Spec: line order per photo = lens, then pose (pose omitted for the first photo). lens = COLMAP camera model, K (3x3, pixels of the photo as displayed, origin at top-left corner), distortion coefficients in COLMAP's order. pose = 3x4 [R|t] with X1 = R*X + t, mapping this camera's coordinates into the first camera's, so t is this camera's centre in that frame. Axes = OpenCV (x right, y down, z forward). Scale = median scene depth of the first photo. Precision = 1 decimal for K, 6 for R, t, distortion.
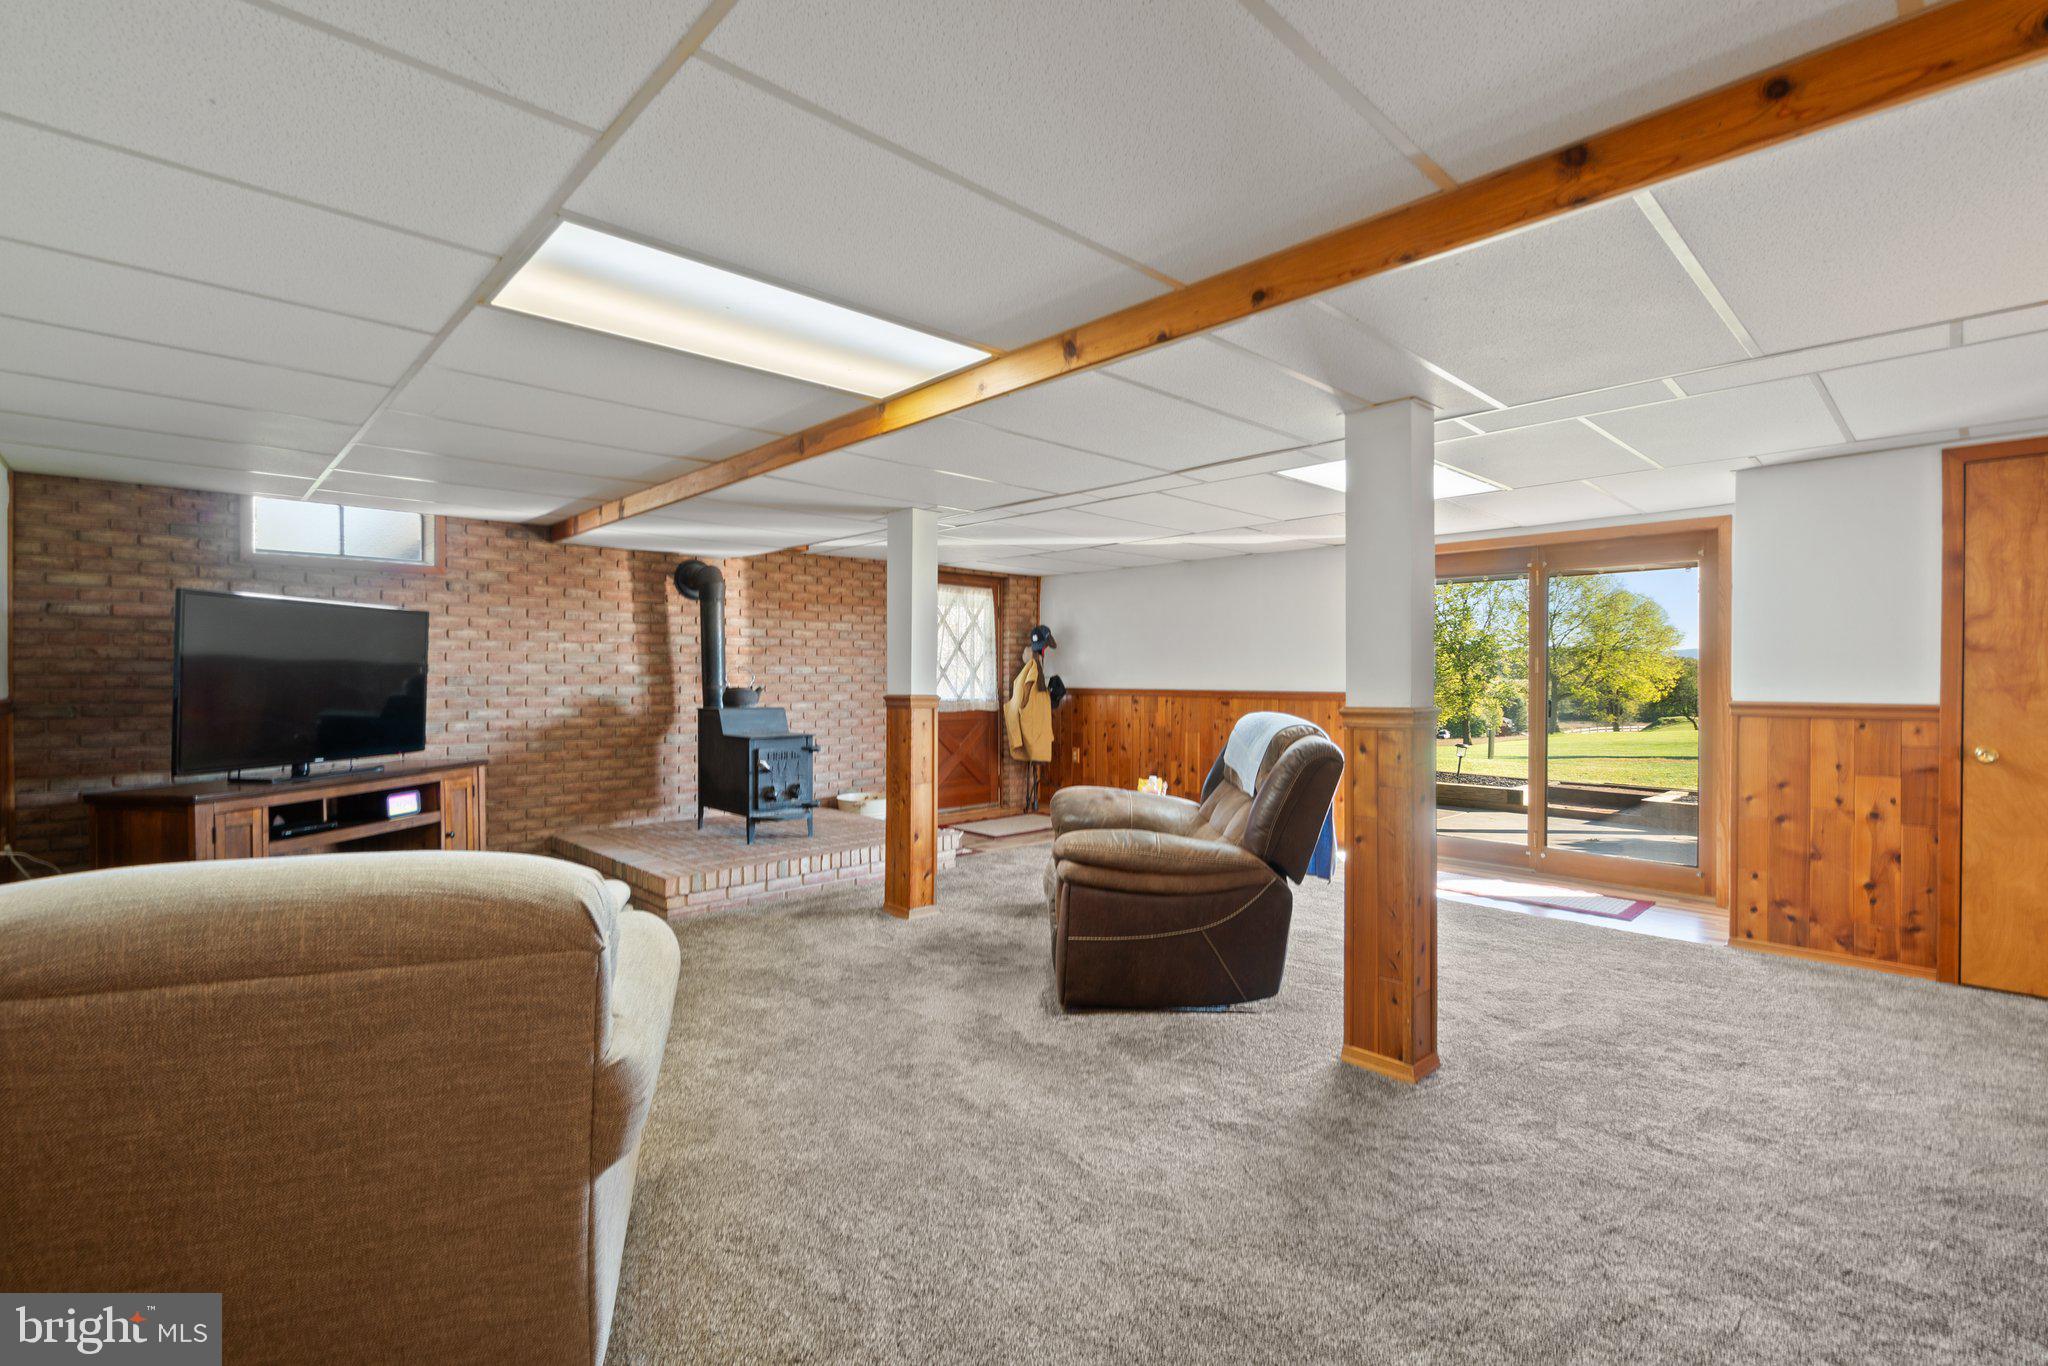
lens RADIAL K [[913.7, 0, 1013.5], [0, 913.7, 675.1], [0, 0, 1]] dist [0.000138, -0.000293]
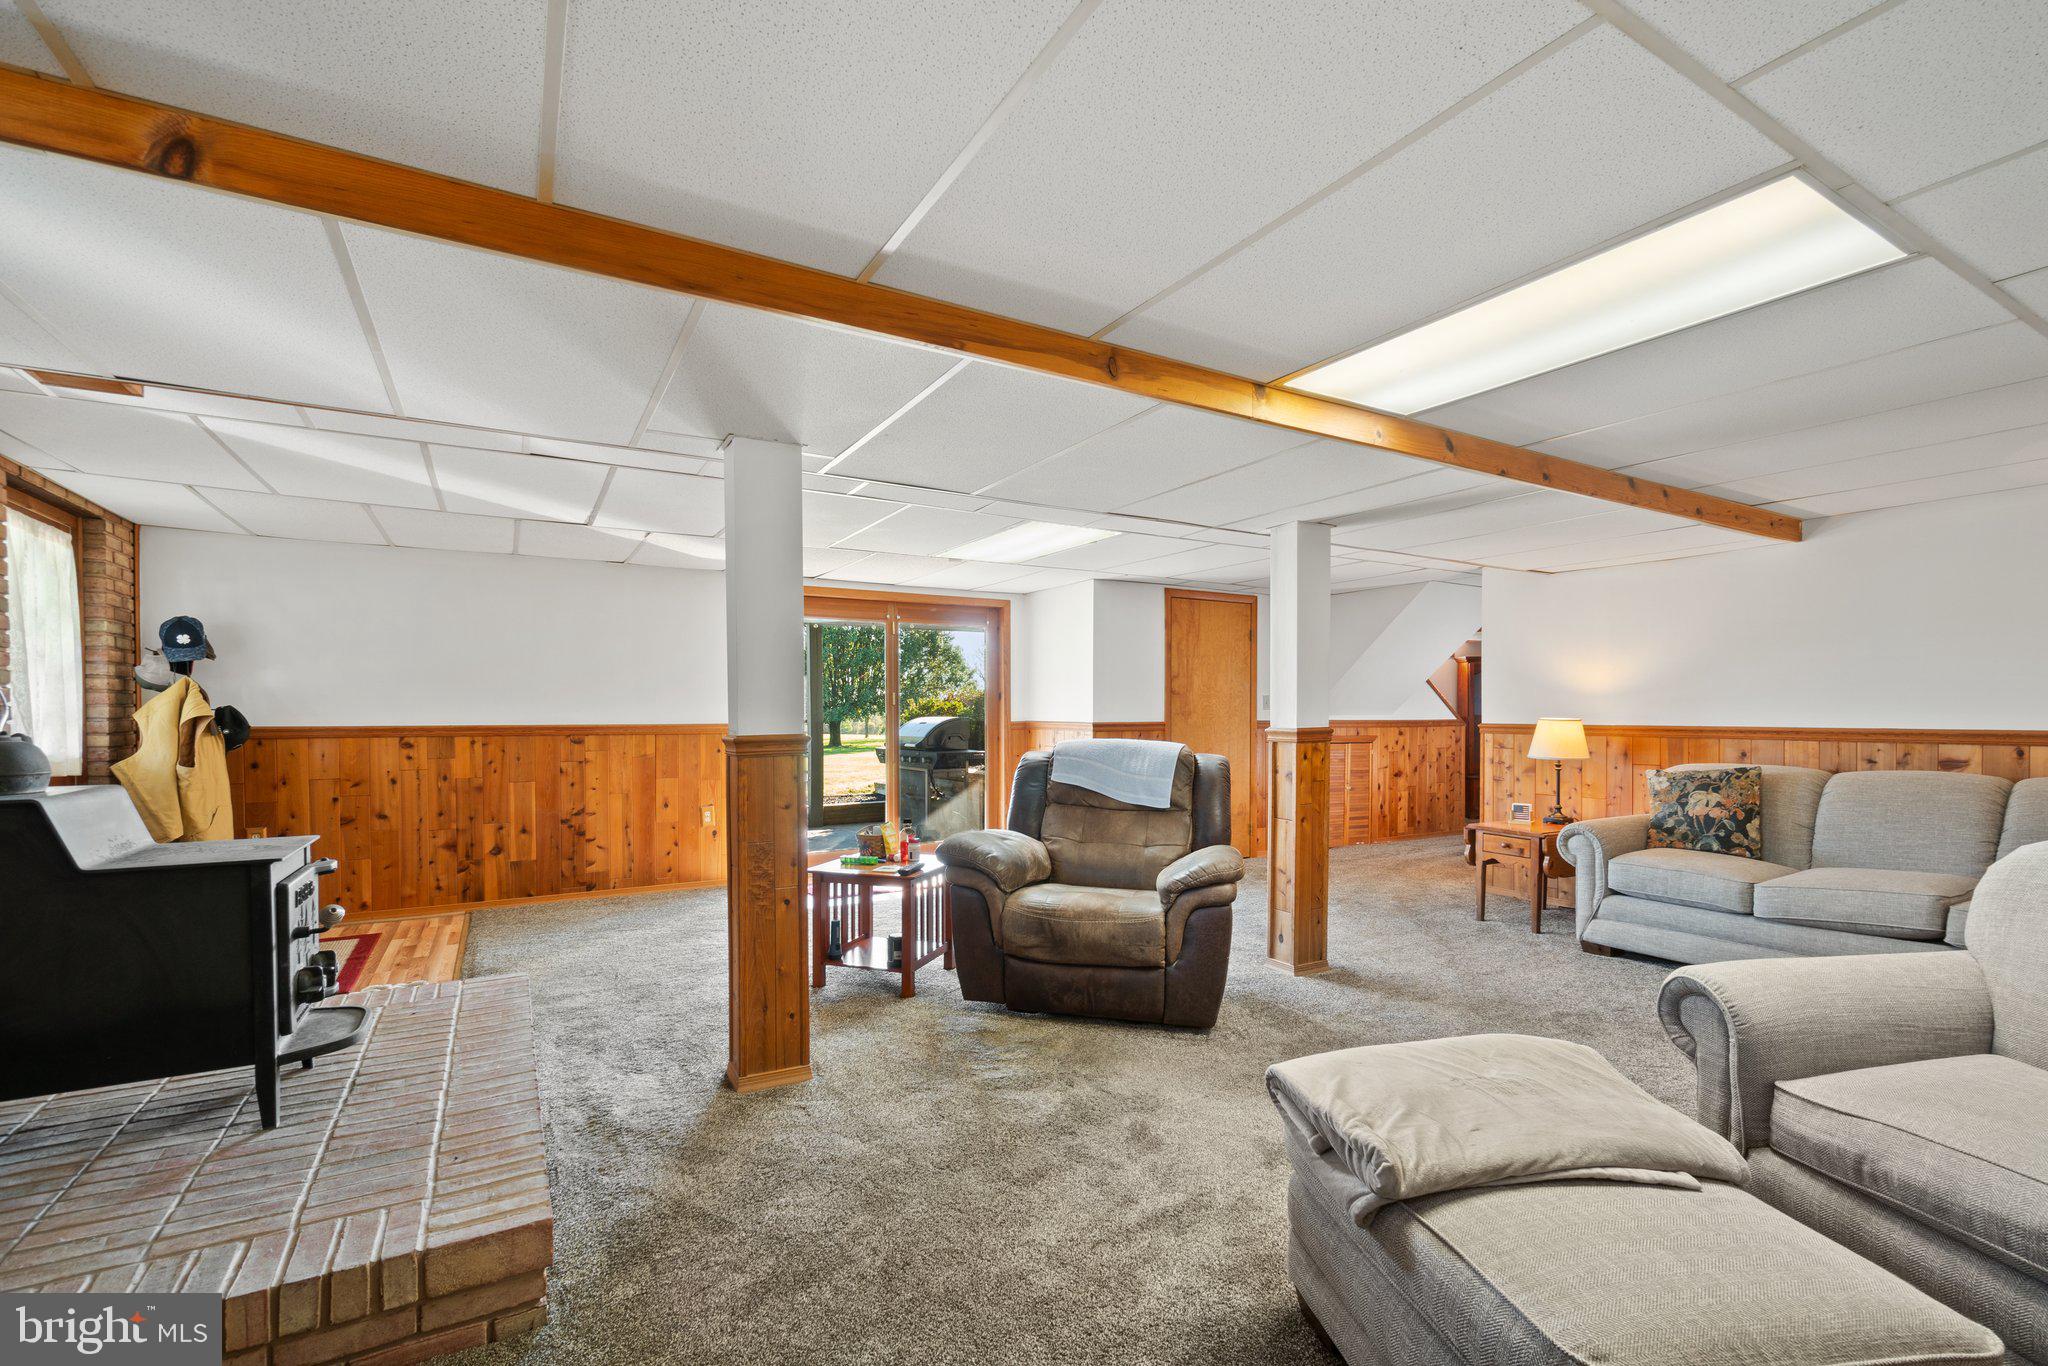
lens RADIAL K [[871.2, 0, 1017.3], [0, 871.2, 720.4], [0, 0, 1]] dist [-0.000683, 0.000135]
pose [[0.233905, -0.011592, 0.972190, -0.425281], [0.002088, 0.999933, 0.011420, 0.003839], [-0.972257, -0.000641, 0.233913, 0.438912]]
